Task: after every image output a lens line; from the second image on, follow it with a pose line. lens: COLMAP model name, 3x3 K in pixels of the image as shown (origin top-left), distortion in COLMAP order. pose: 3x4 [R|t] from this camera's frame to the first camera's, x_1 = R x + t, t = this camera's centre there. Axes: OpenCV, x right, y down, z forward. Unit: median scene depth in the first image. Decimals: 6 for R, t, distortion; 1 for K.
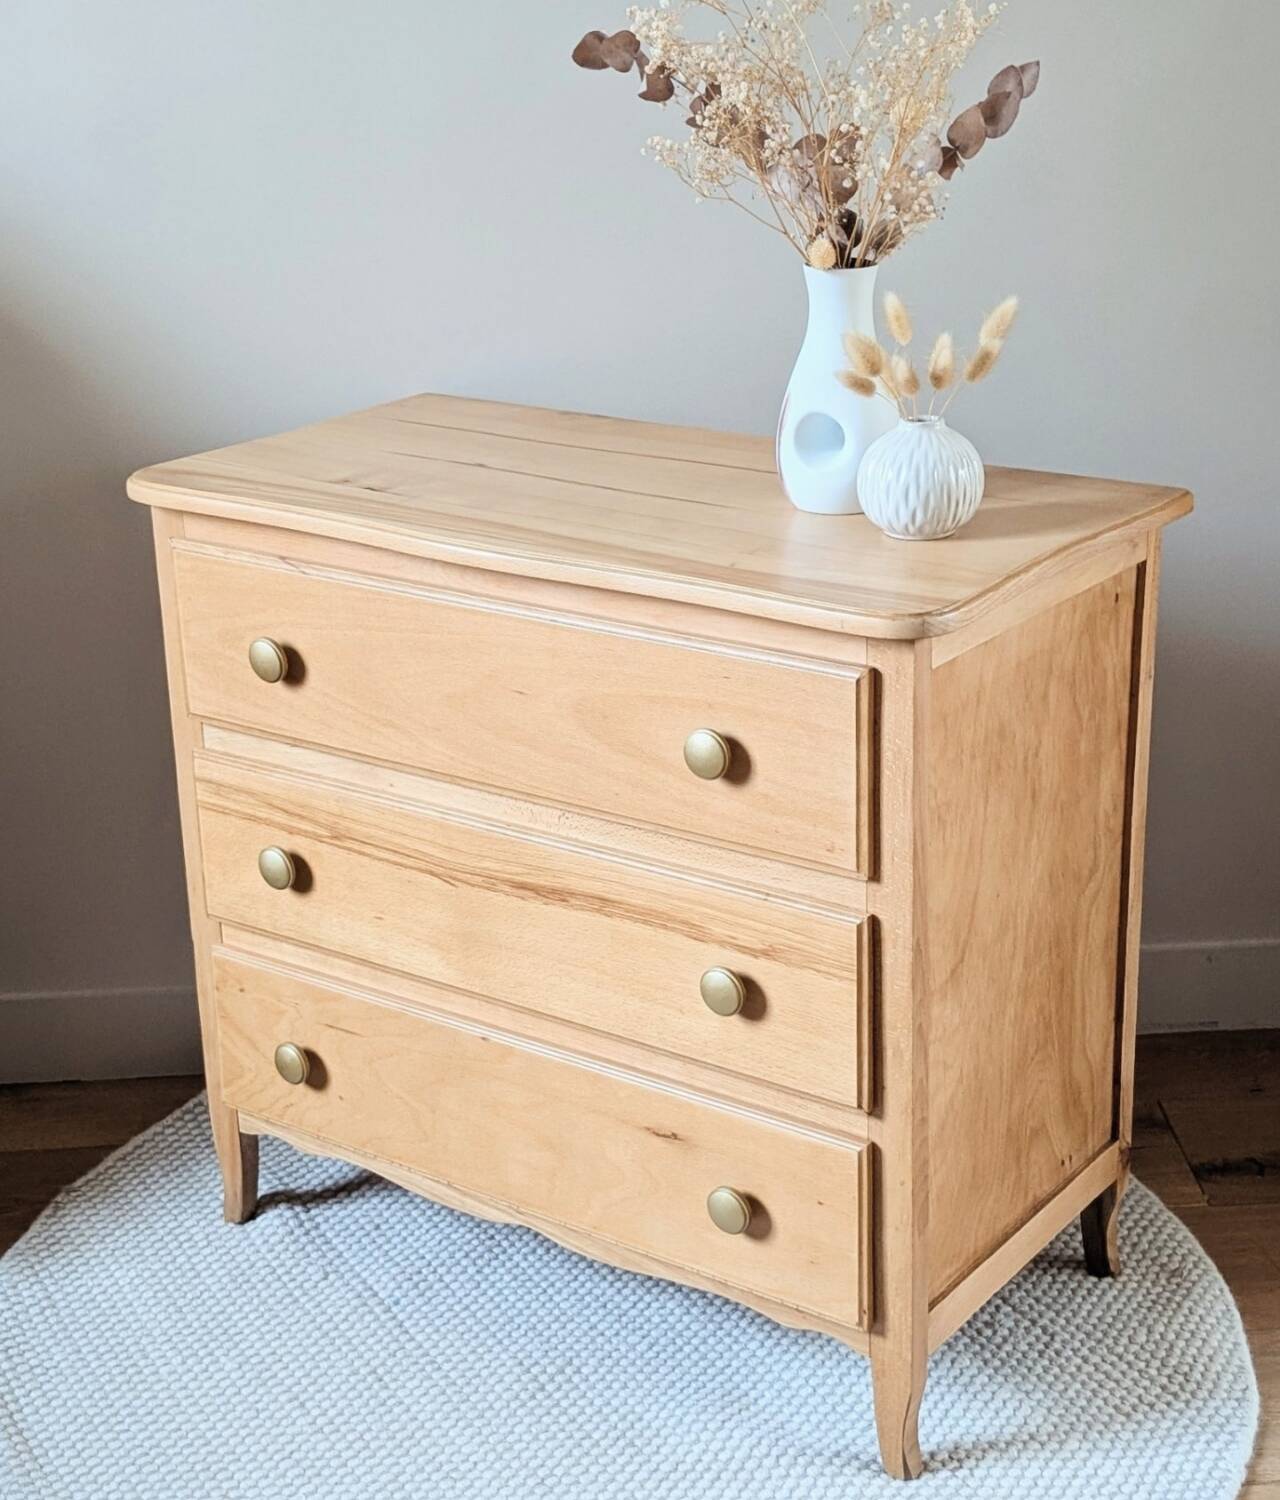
lens RADIAL K [[2548.0, 0, 640.0], [0, 2548.0, 750.0], [0, 0, 1]] dist [0.254276, -1.101334]
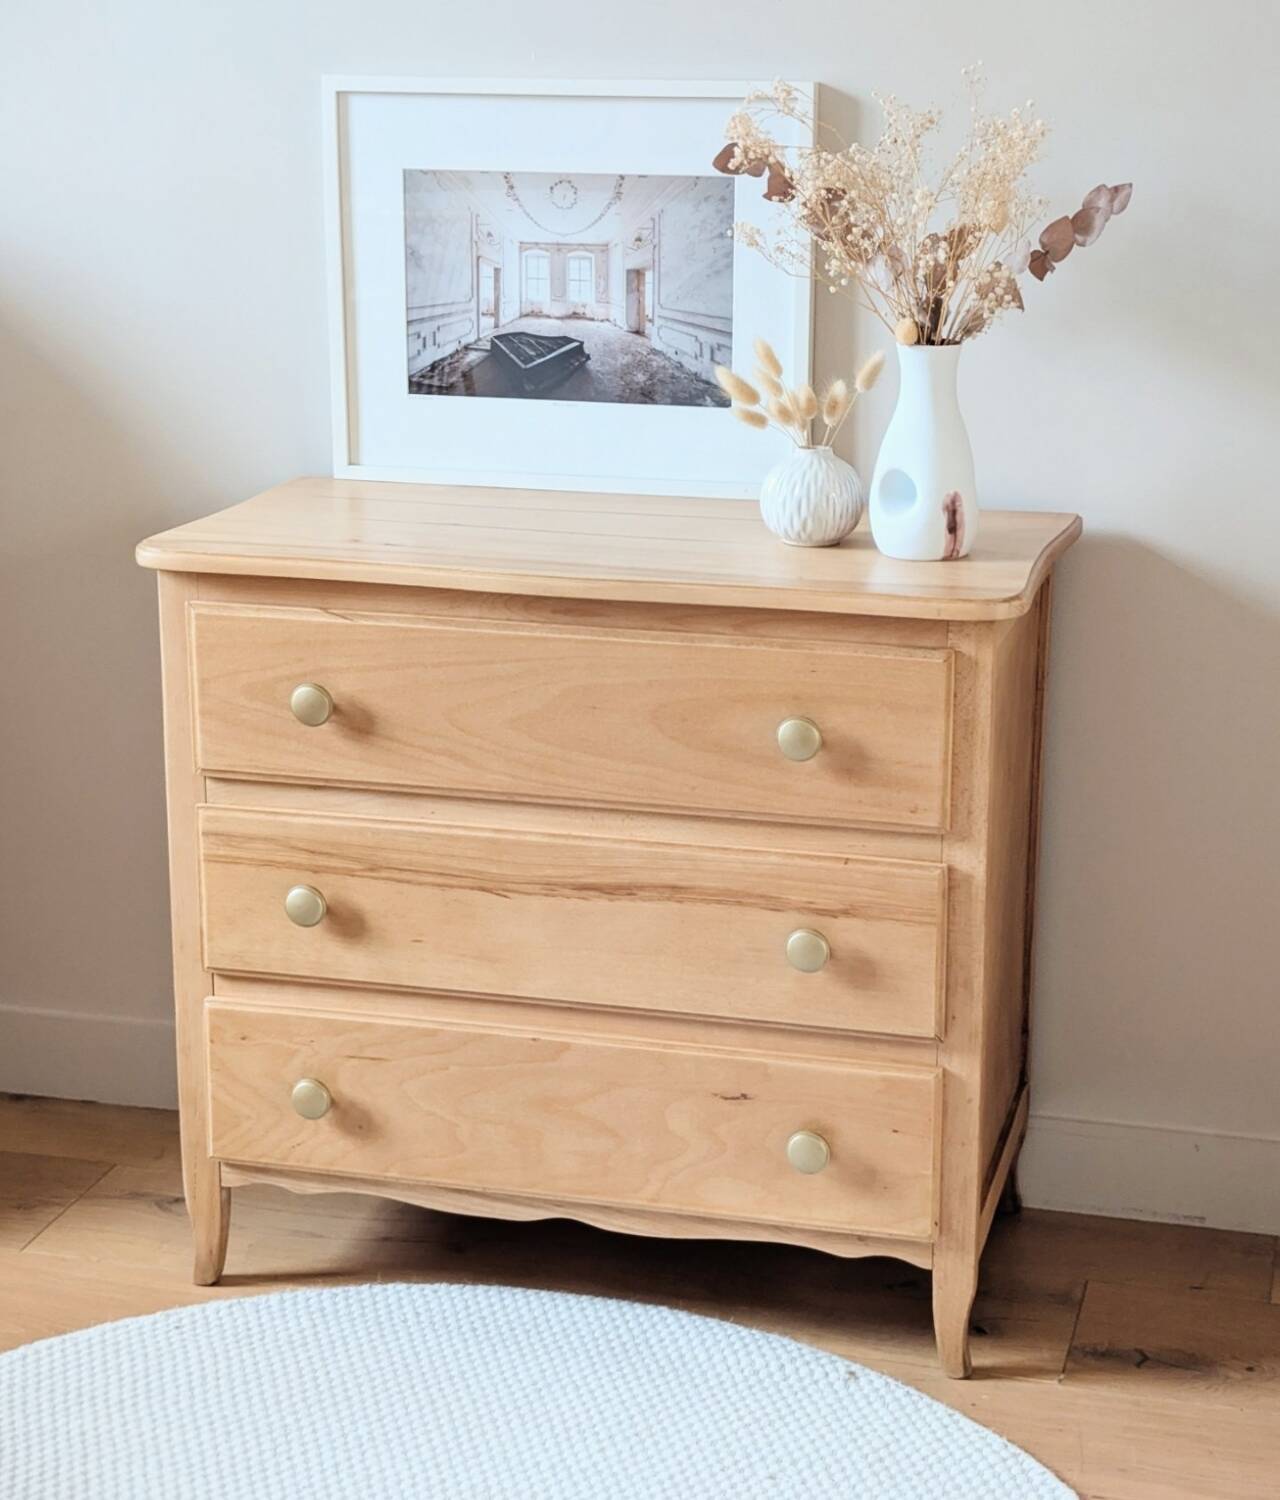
lens RADIAL K [[2852.4, 0, 645.9], [0, 2852.4, 725.5], [0, 0, 1]] dist [0.288950, -1.149271]
pose [[0.931687, -0.052655, 0.359426, -0.440879], [0.089124, 0.992331, -0.085649, 0.087552], [-0.352159, 0.111831, 0.929235, -0.161822]]
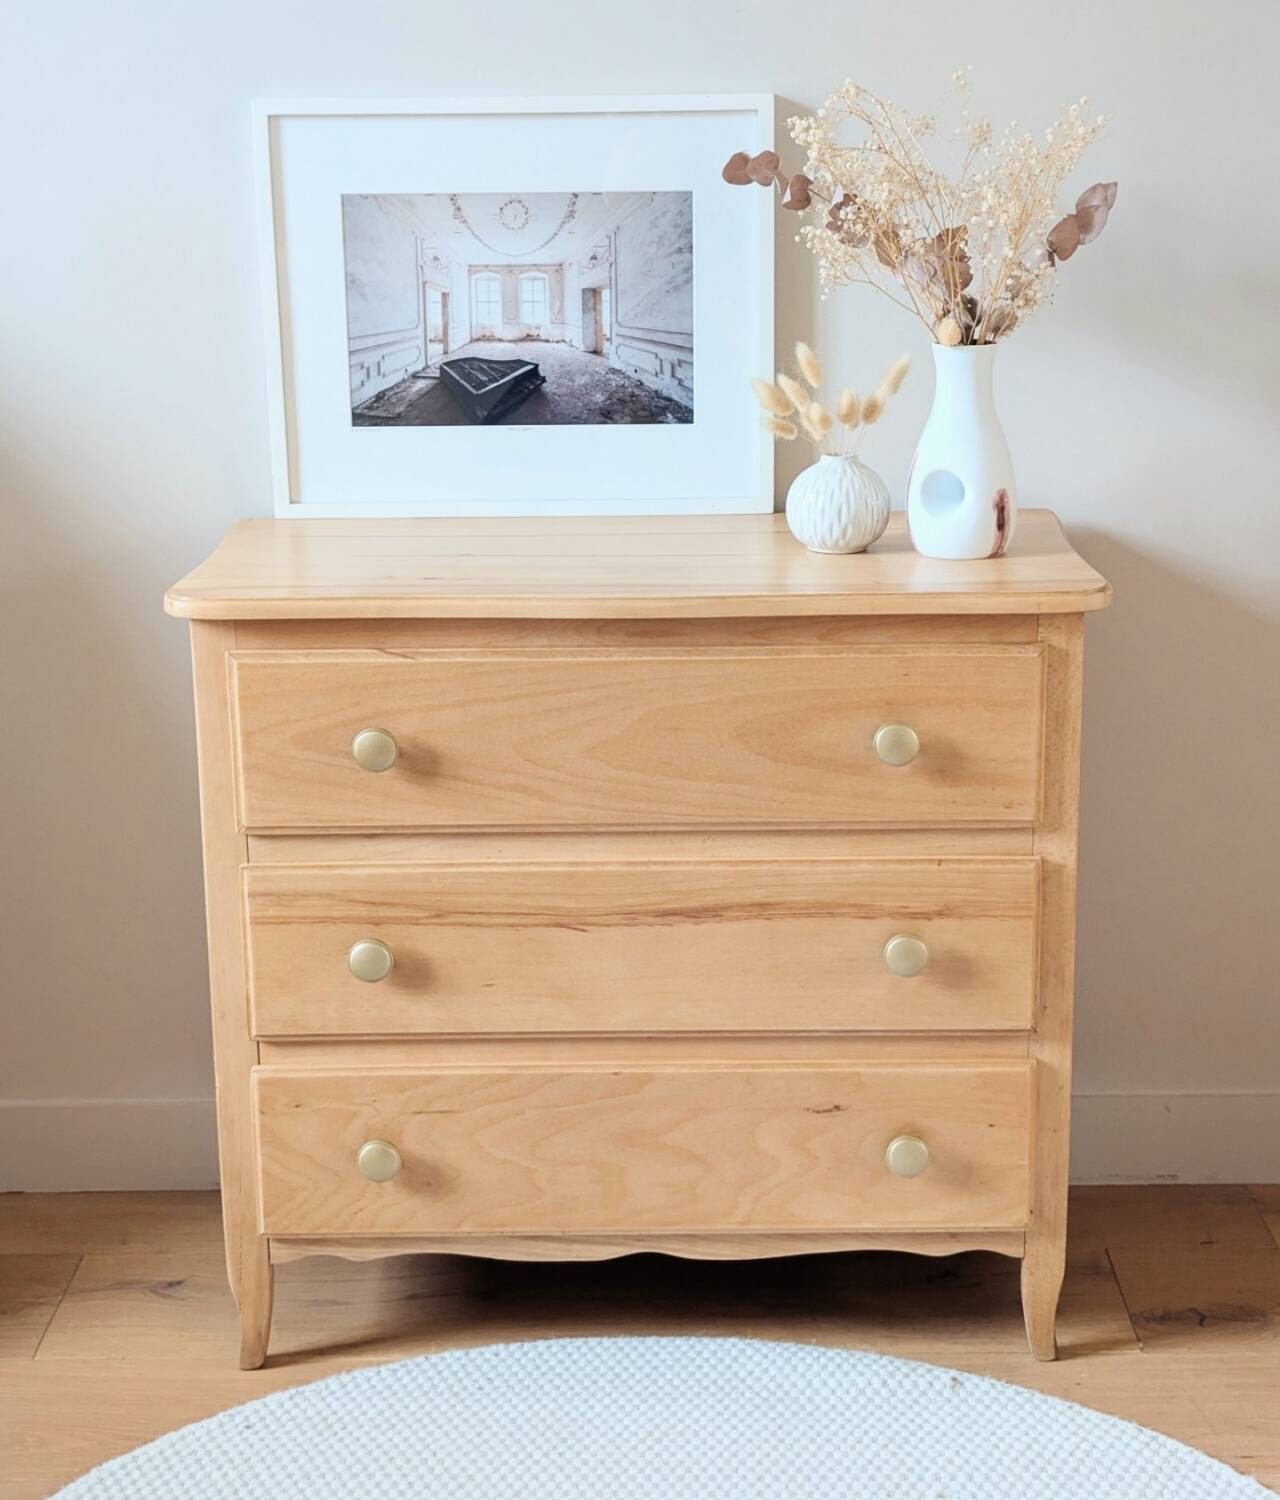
lens RADIAL K [[2645.4, 0, 607.7], [0, 2645.4, 744.2], [0, 0, 1]] dist [0.287823, -1.225289]
pose [[0.808422, -0.121668, 0.575892, -0.673476], [0.185752, 0.981141, -0.053469, 0.036286], [-0.558525, 0.150198, 0.815776, 0.078220]]
